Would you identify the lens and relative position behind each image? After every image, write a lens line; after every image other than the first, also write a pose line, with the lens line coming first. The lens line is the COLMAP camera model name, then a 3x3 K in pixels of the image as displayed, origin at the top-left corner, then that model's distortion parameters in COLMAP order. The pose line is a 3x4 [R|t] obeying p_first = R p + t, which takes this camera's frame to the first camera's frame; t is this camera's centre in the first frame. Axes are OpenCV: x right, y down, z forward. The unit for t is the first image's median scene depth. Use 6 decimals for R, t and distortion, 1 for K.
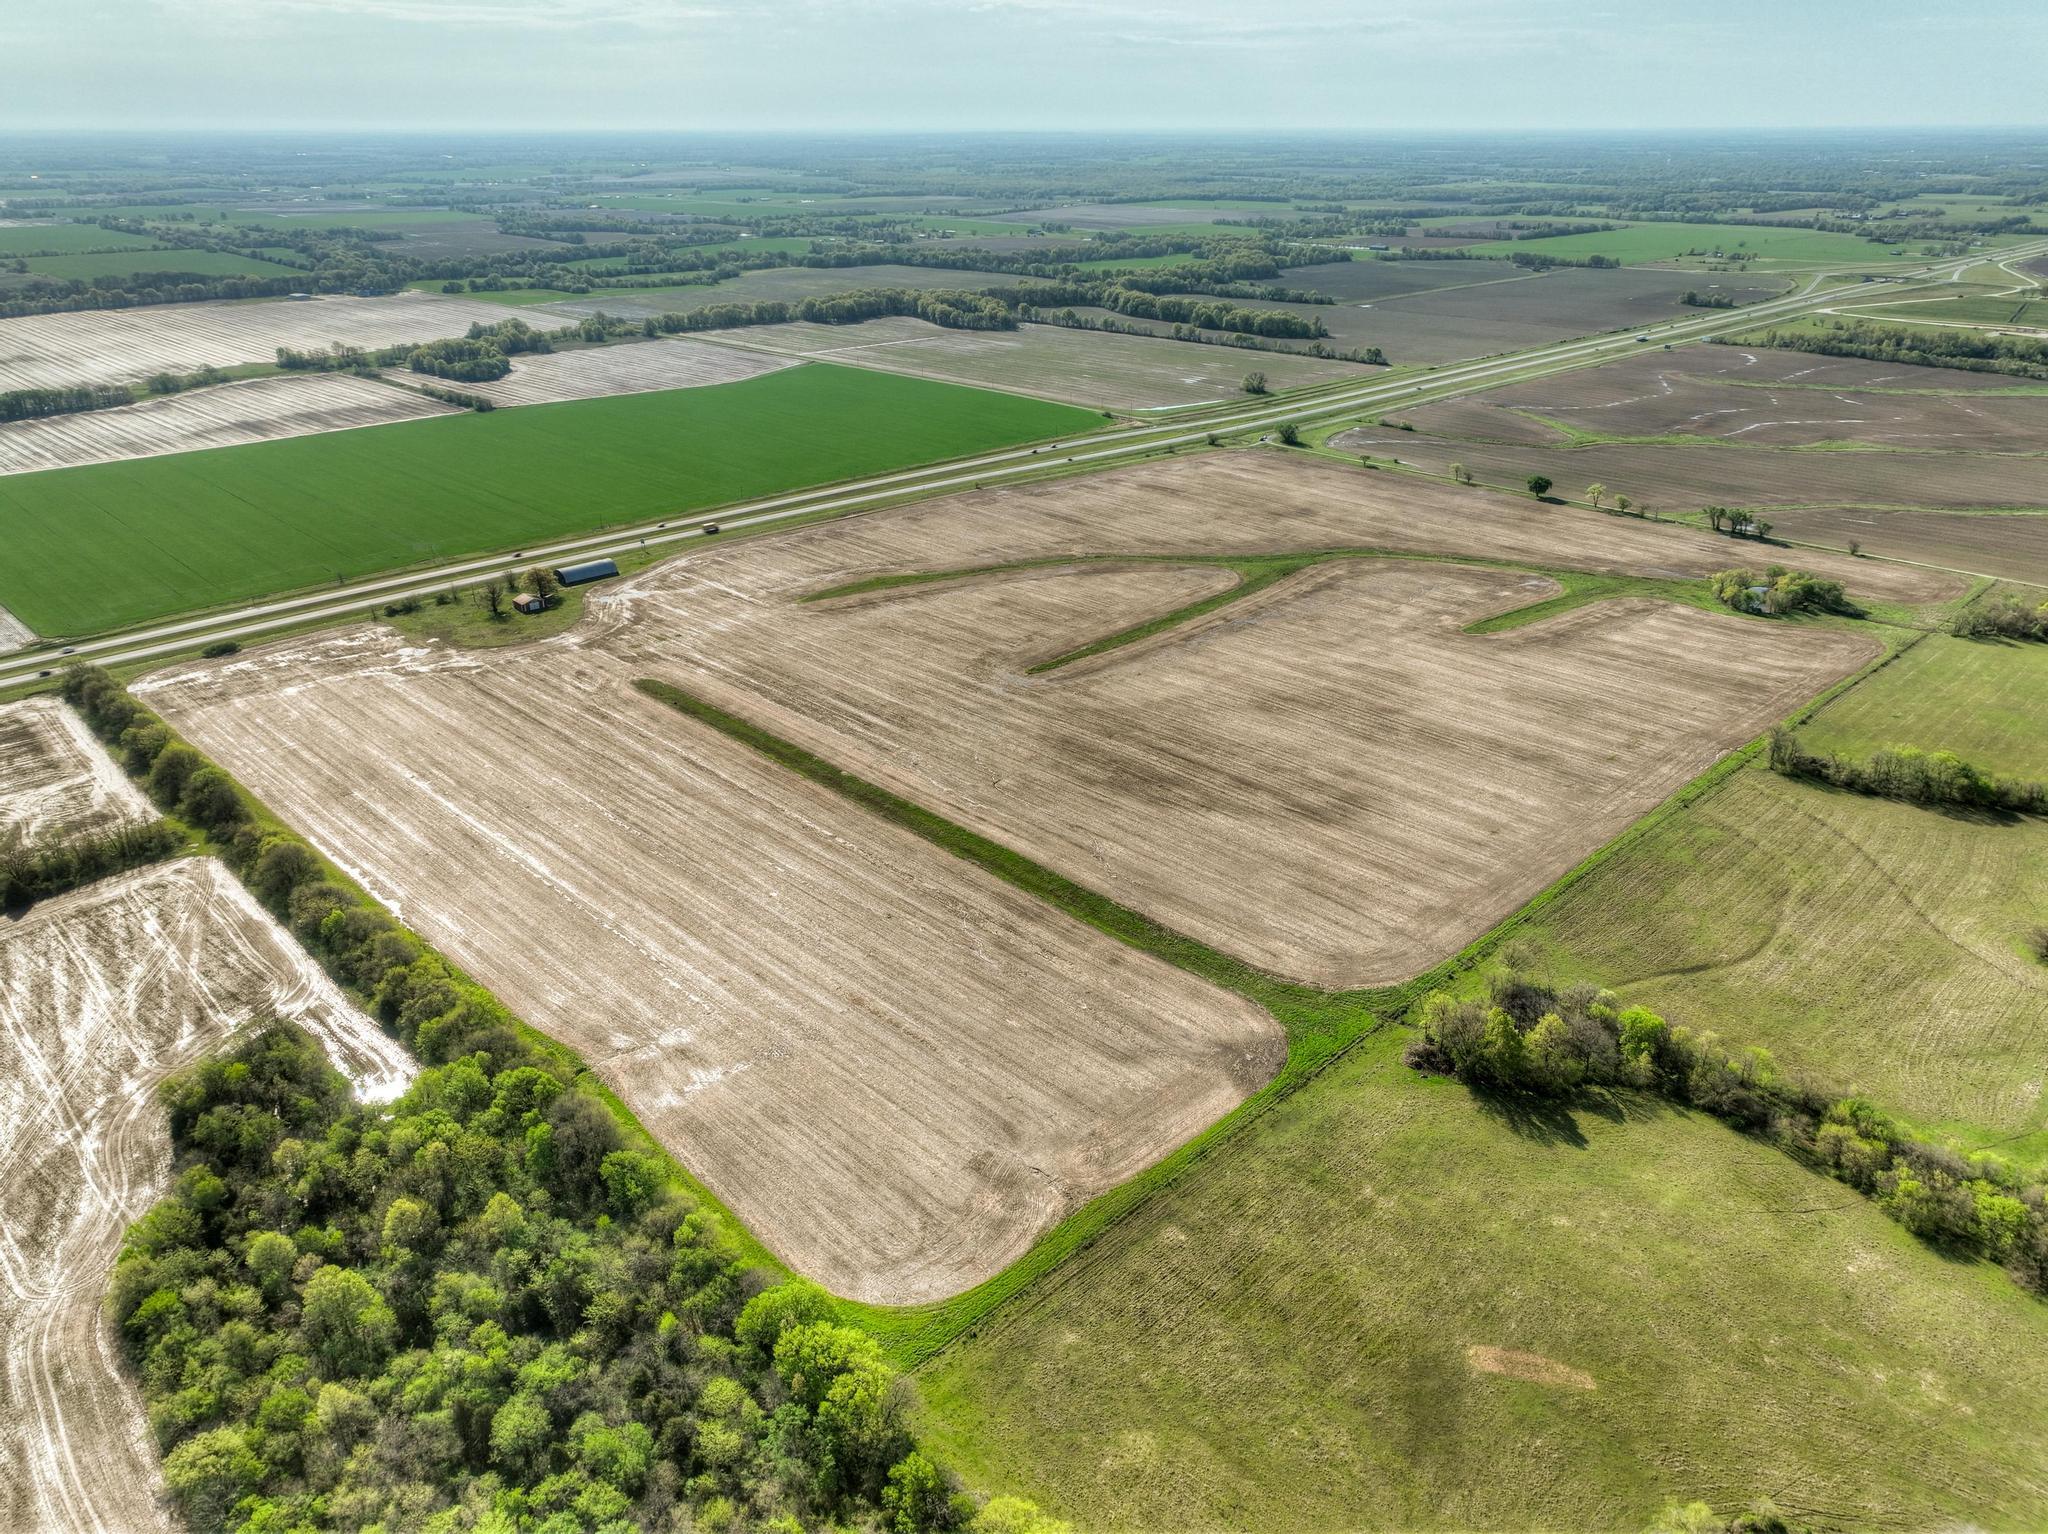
lens RADIAL K [[1461.0, 0, 1028.7], [0, 1461.0, 767.1], [0, 0, 1]] dist [-0.007673, 0.027203]
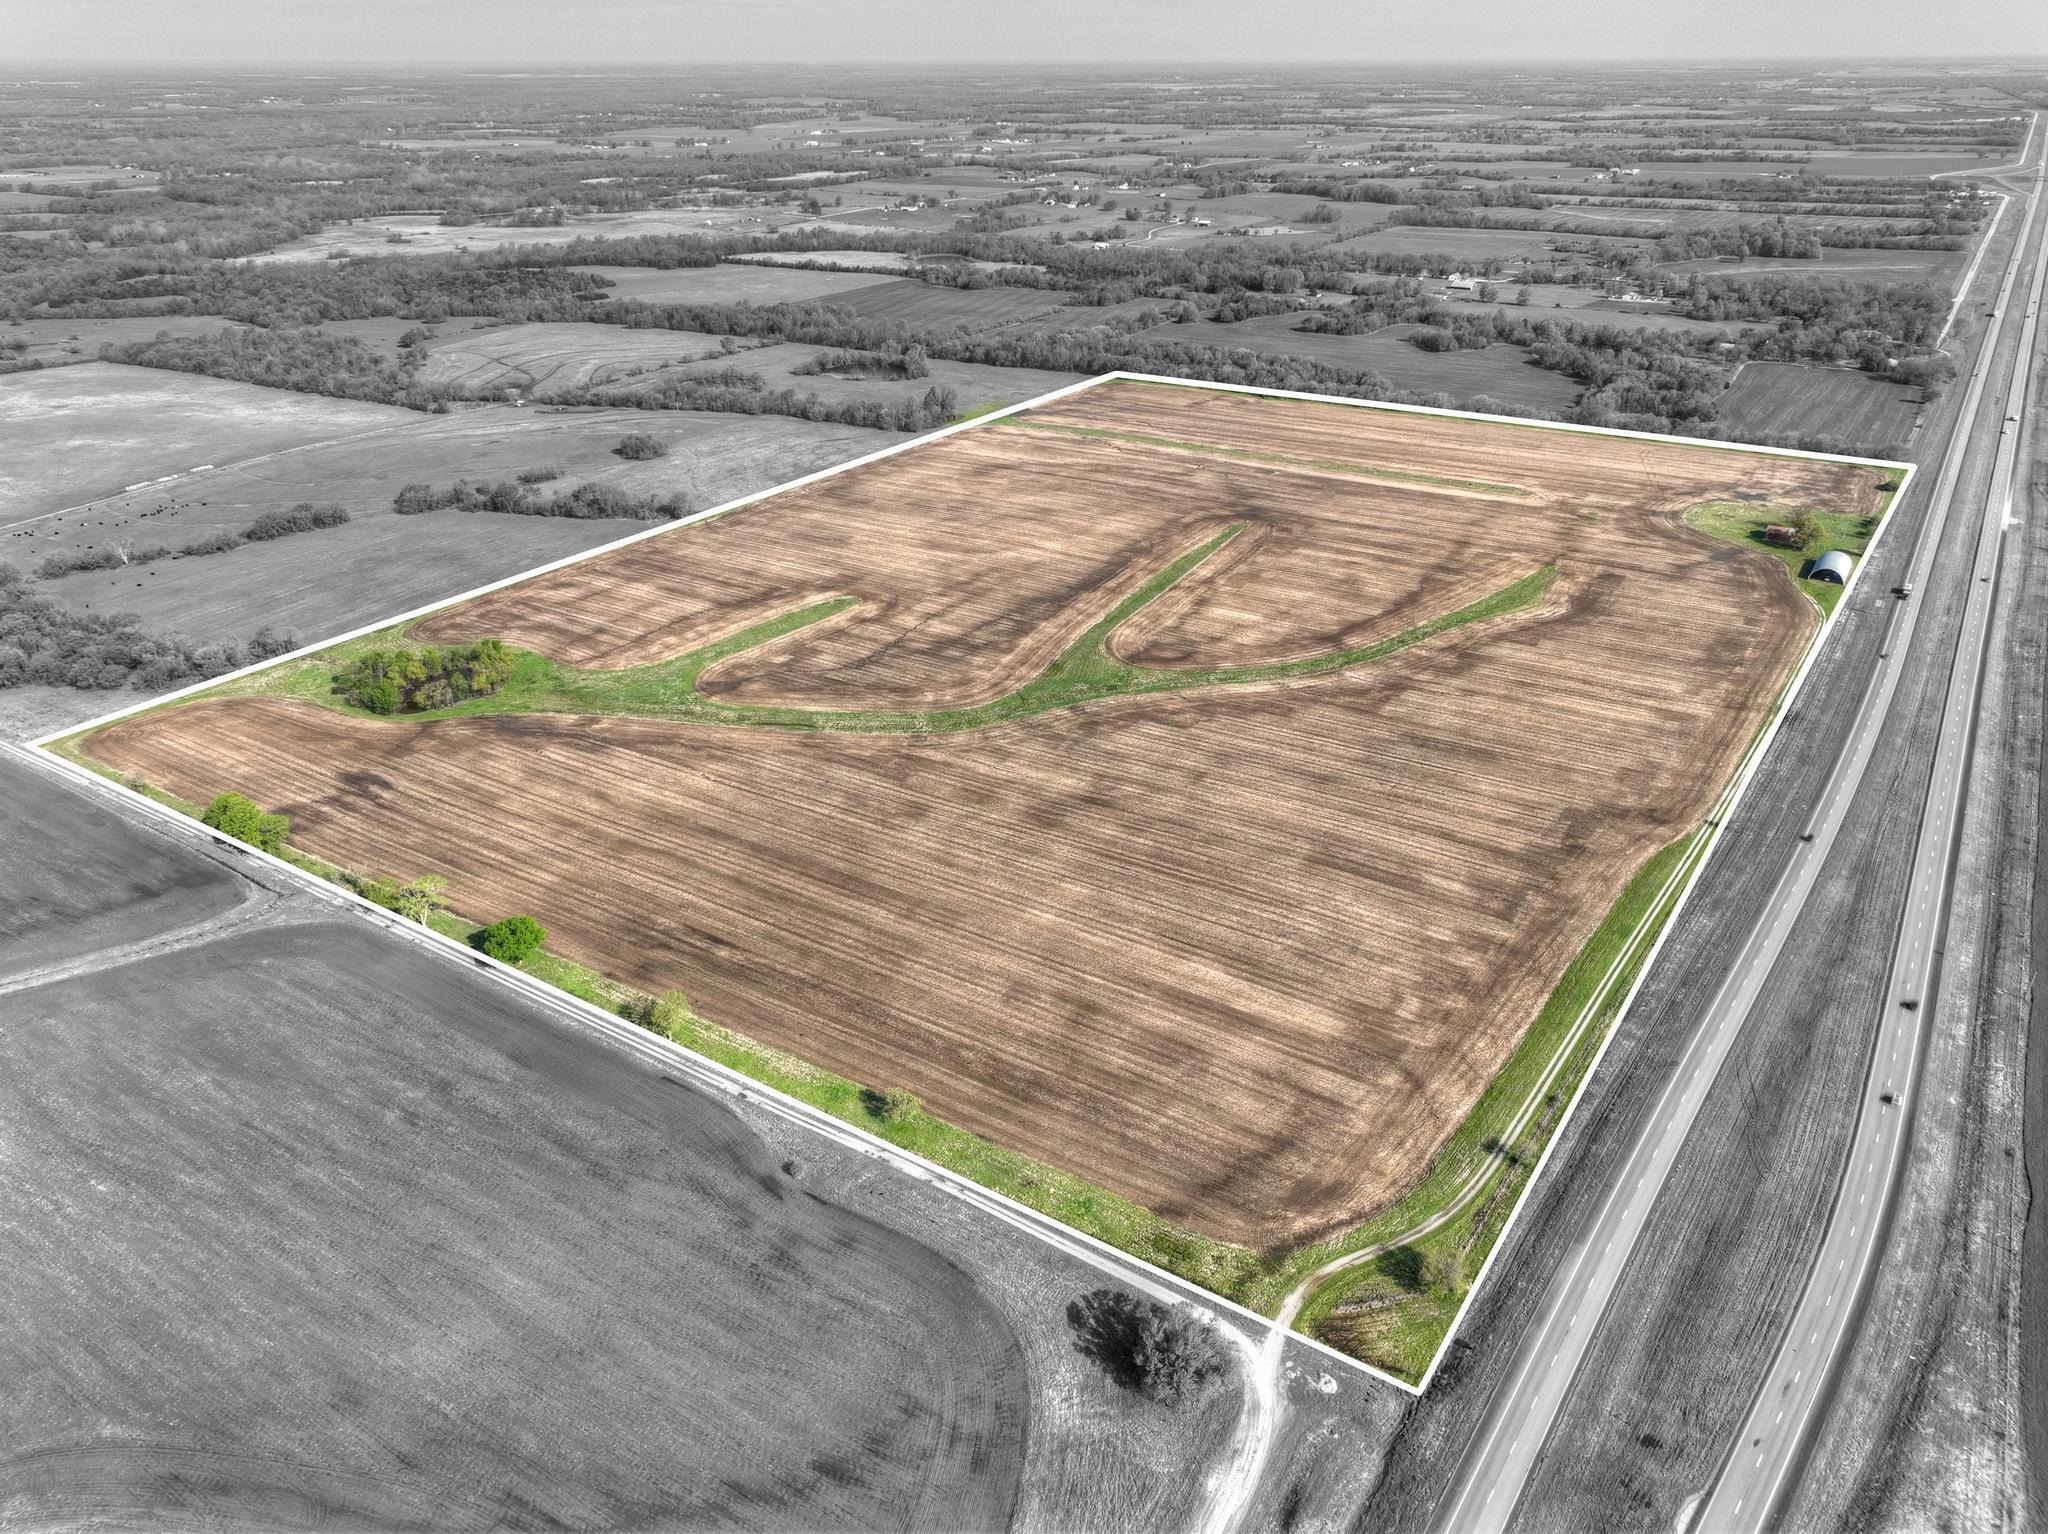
lens RADIAL K [[1420.2, 0, 1024.0], [0, 1420.2, 767.0], [0, 0, 1]] dist [-0.003764, 0.024231]
pose [[-0.978089, 0.098668, -0.183319, 0.396939], [-0.080081, 0.634489, 0.768772, -0.790082], [0.192167, 0.766608, -0.612686, 1.780466]]
